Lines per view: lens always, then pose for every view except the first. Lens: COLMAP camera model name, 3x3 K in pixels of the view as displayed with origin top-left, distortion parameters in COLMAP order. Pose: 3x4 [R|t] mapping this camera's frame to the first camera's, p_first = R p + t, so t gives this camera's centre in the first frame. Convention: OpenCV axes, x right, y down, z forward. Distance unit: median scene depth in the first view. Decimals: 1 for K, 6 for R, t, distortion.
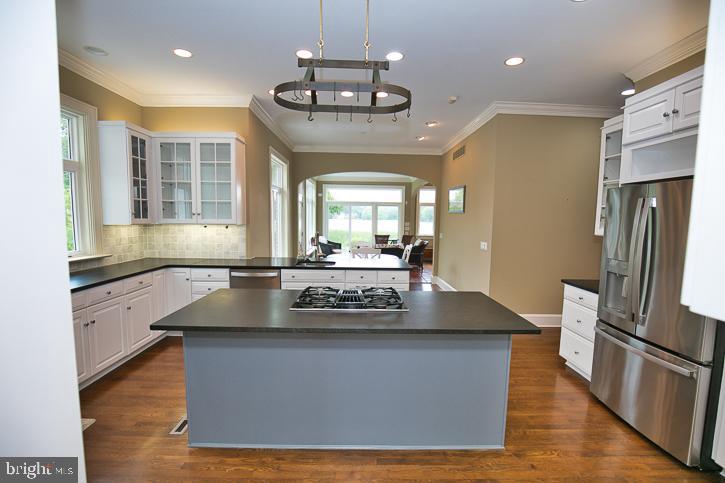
lens RADIAL K [[331.8, 0, 359.7], [0, 331.8, 244.0], [0, 0, 1]] dist [-0.018587, 0.000488]
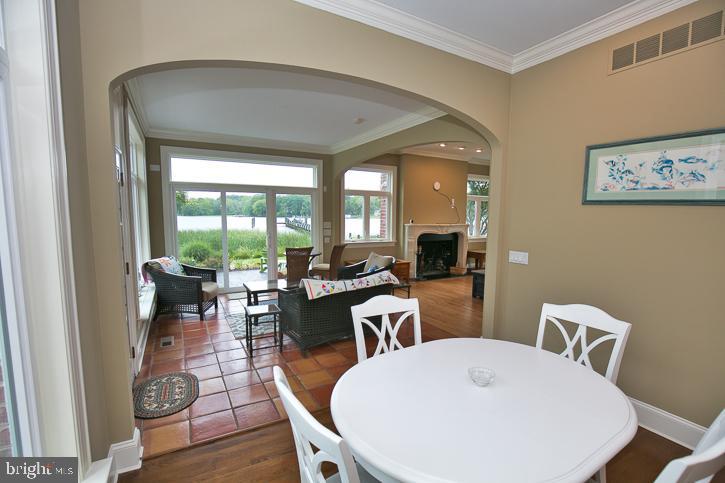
lens RADIAL K [[331.8, 0, 362.6], [0, 331.8, 242.2], [0, 0, 1]] dist [-0.018587, 0.000488]
pose [[0.874587, -0.051215, 0.482157, -0.138008], [0.044811, 0.998688, 0.024797, -0.060654], [-0.482794, -0.000081, 0.875734, 0.667117]]
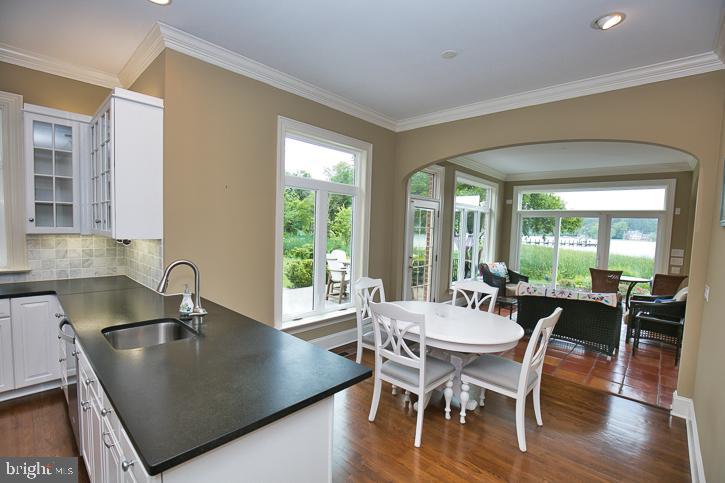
lens RADIAL K [[331.8, 0, 359.9], [0, 331.8, 244.2], [0, 0, 1]] dist [-0.018587, 0.000488]
pose [[0.723200, 0.046967, -0.689039, 0.202377], [-0.078952, 0.996767, -0.014924, -0.040224], [0.686111, 0.065195, 0.724570, 0.451129]]
